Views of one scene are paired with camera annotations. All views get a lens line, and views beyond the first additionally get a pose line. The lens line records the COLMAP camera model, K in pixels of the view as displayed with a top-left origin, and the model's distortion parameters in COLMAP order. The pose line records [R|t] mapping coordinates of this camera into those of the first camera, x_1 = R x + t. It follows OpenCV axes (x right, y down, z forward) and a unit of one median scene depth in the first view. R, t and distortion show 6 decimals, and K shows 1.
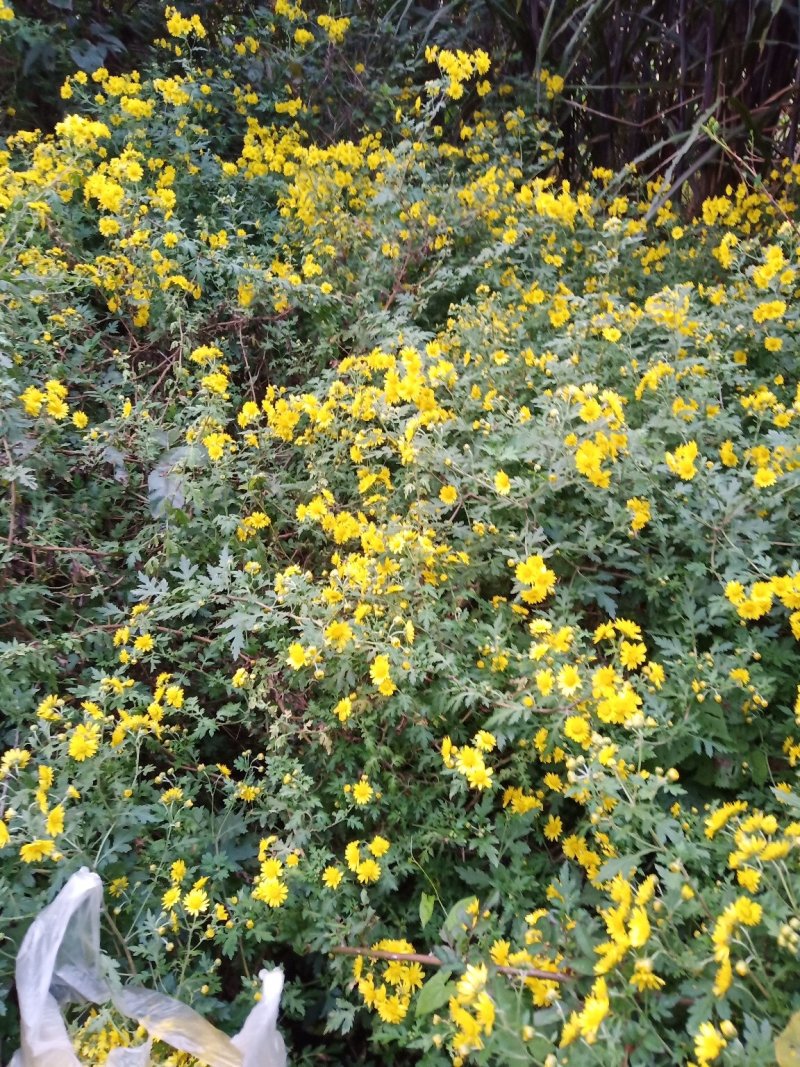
lens RADIAL K [[830.1, 0, 403.2], [0, 830.1, 541.2], [0, 0, 1]] dist [0.006504, -0.026923]
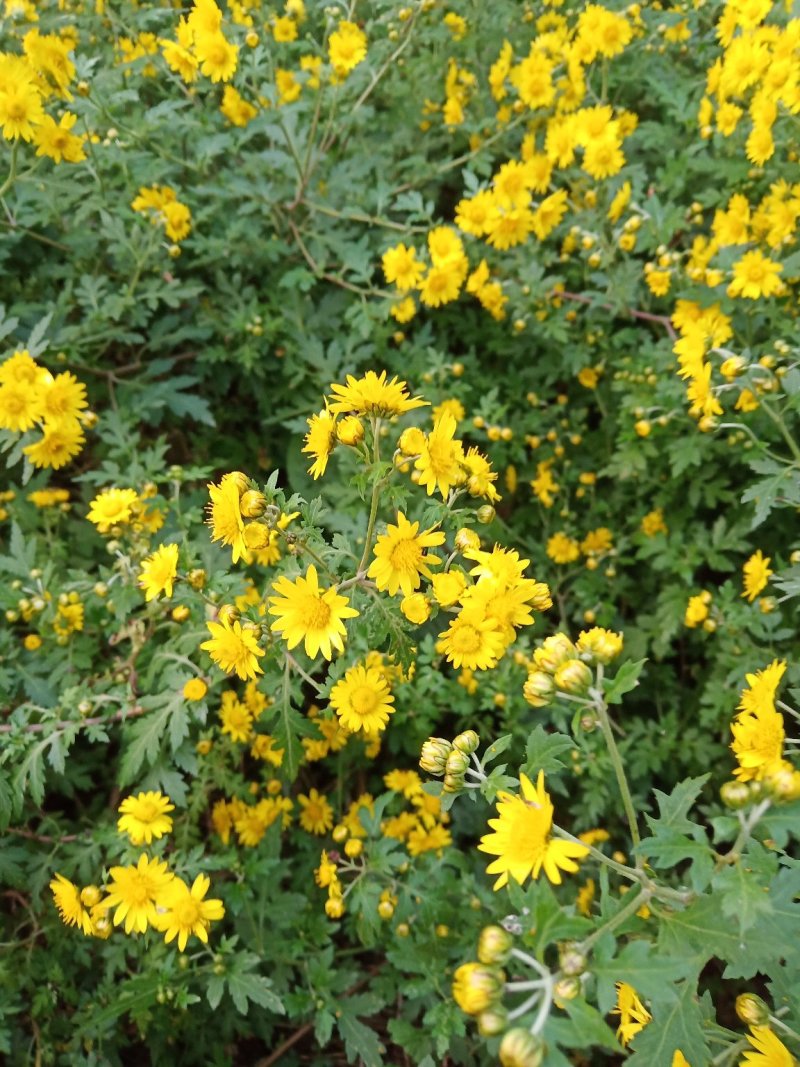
lens RADIAL K [[830.1, 0, 402.0], [0, 830.1, 533.1], [0, 0, 1]] dist [0.006504, -0.026923]
pose [[0.732294, -0.506838, 0.454820, 0.071000], [0.406908, 0.861206, 0.304549, 0.043134], [-0.546051, -0.037949, 0.836892, 0.552362]]
